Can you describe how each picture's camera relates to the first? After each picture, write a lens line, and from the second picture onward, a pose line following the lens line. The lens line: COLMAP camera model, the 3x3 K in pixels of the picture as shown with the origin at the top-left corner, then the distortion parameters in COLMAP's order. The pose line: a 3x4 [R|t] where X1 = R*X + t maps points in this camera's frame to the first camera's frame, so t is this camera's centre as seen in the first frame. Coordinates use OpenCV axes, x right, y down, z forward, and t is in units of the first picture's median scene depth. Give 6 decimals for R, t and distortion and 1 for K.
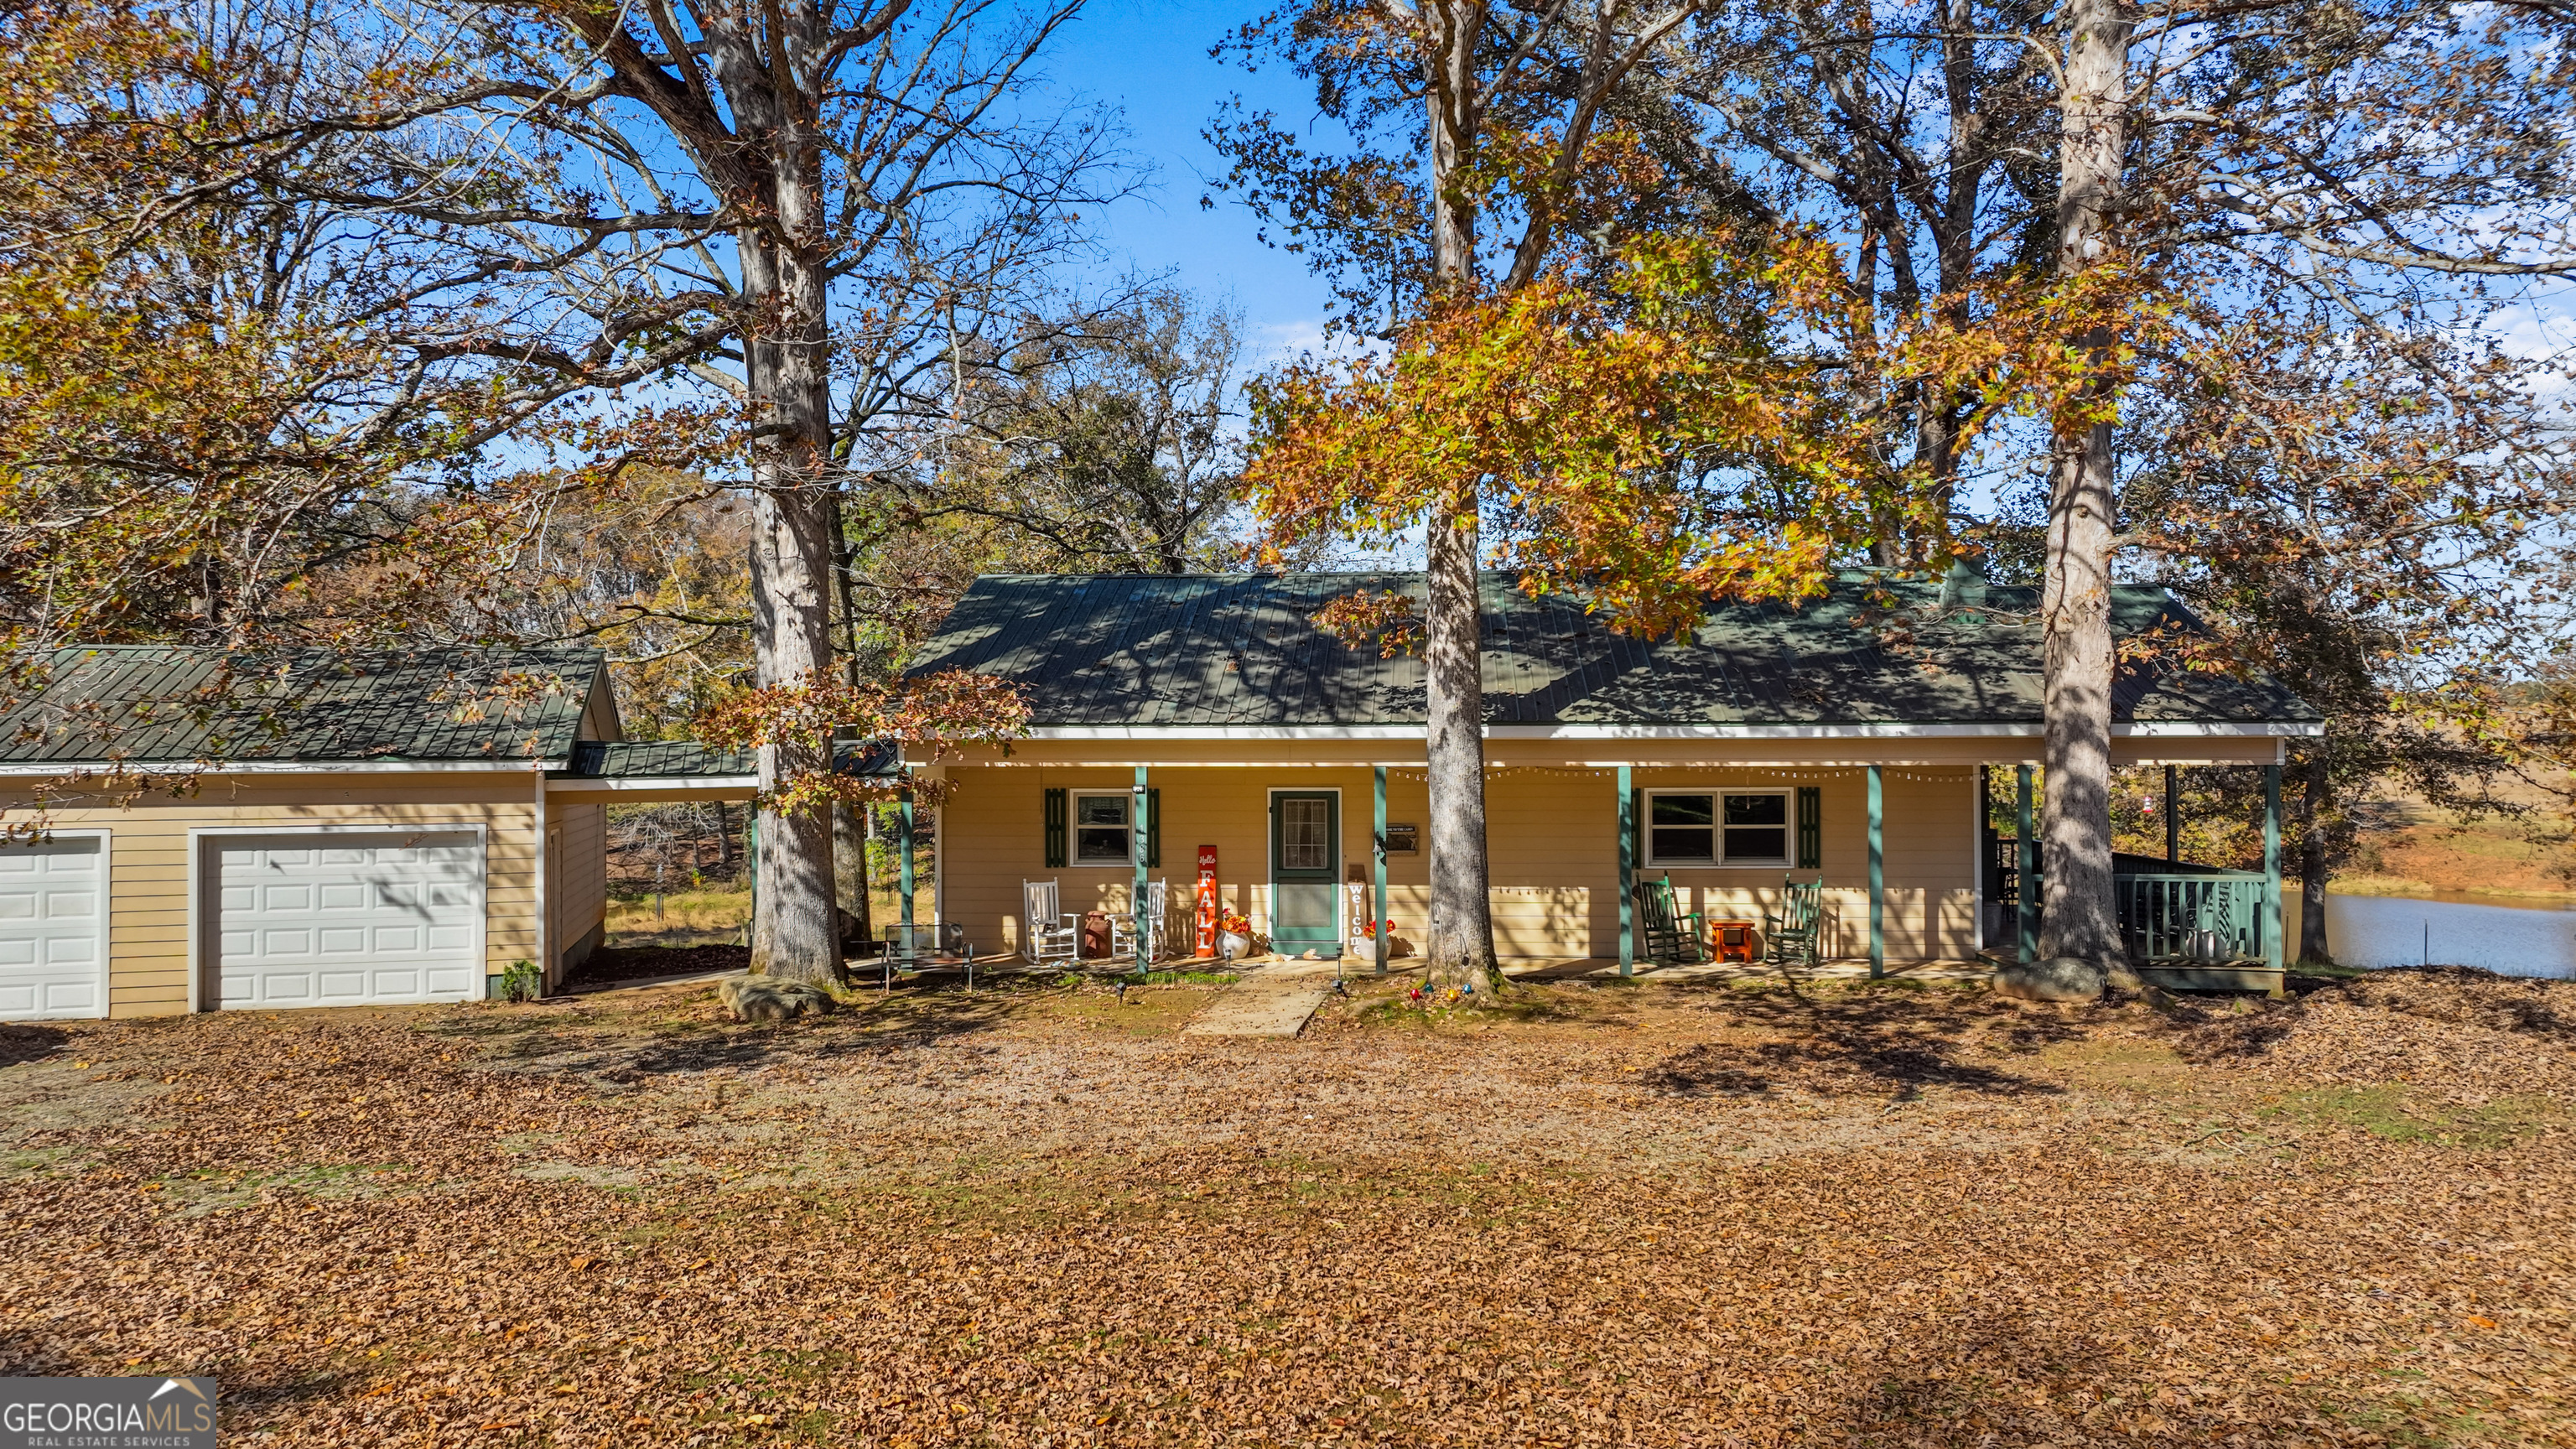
lens RADIAL K [[1826.6, 0, 1288.0], [0, 1826.6, 724.5], [0, 0, 1]] dist [0.005541, 0.009045]
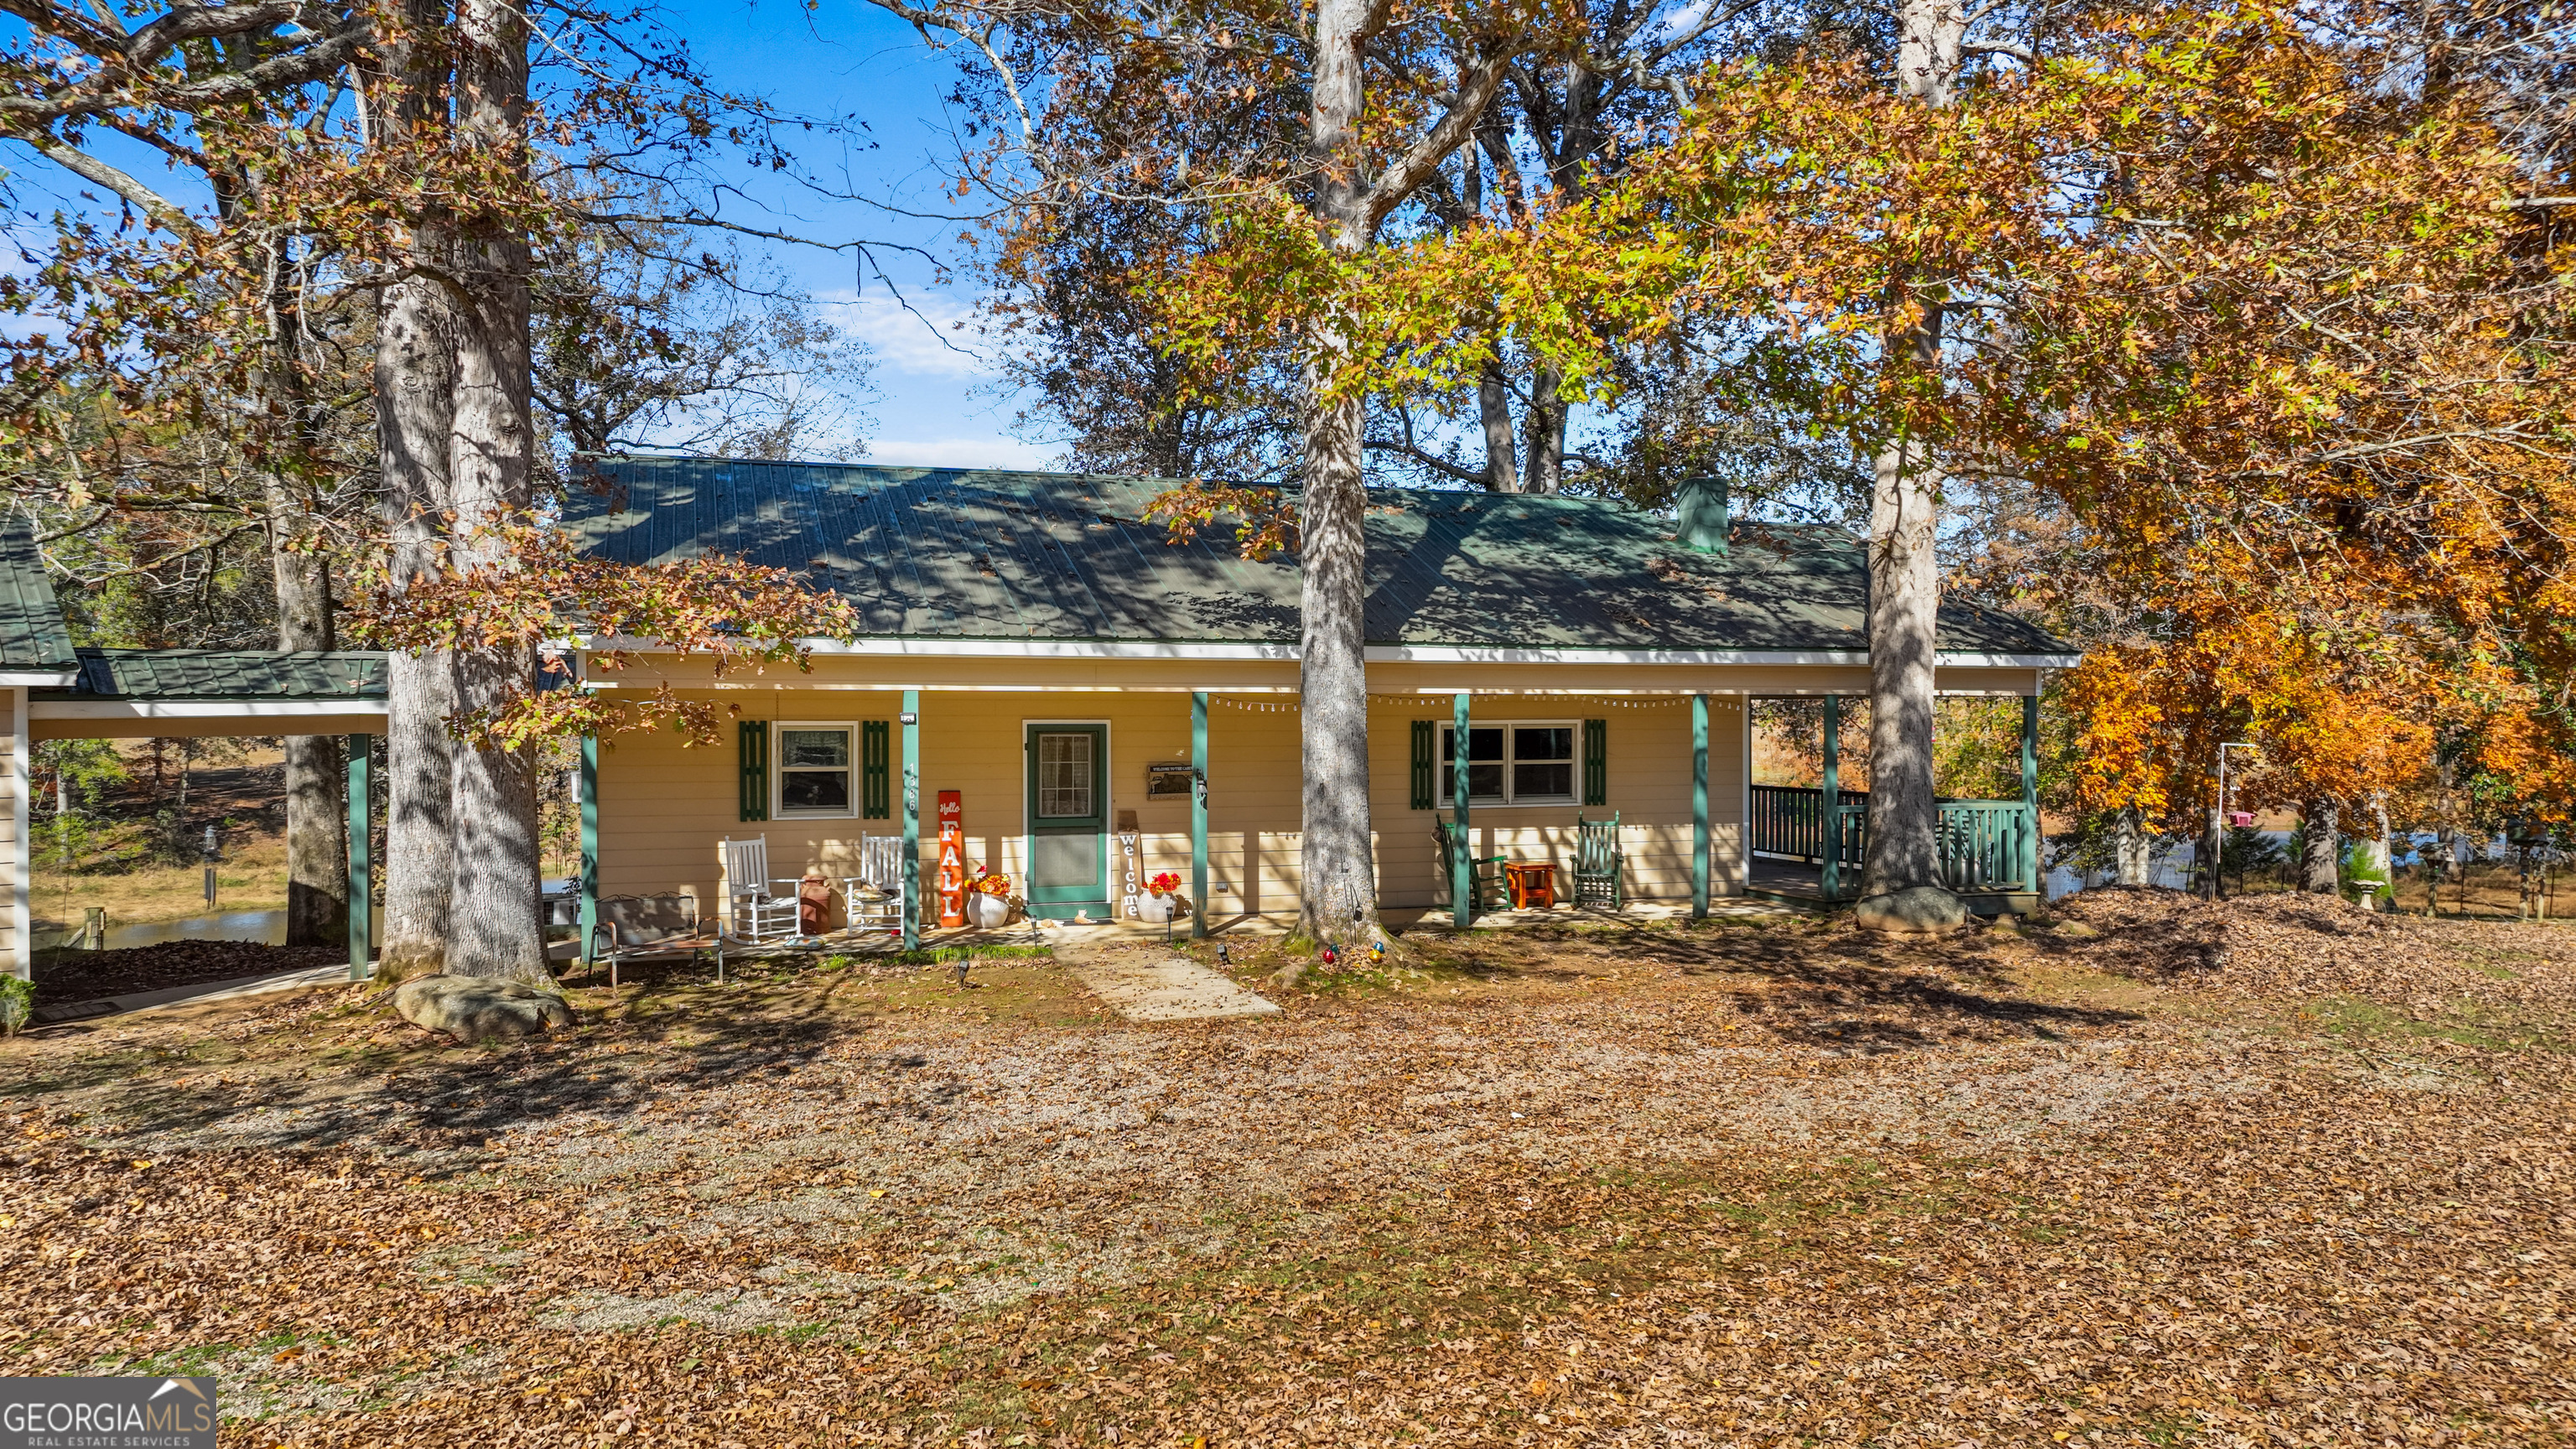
lens RADIAL K [[1826.6, 0, 1288.0], [0, 1826.6, 724.5], [0, 0, 1]] dist [0.005541, 0.009045]
pose [[0.919002, 0.000739, 0.394252, -0.232895], [-0.008589, 0.999798, 0.018147, 0.021185], [-0.394159, -0.020063, 0.918823, 0.195713]]
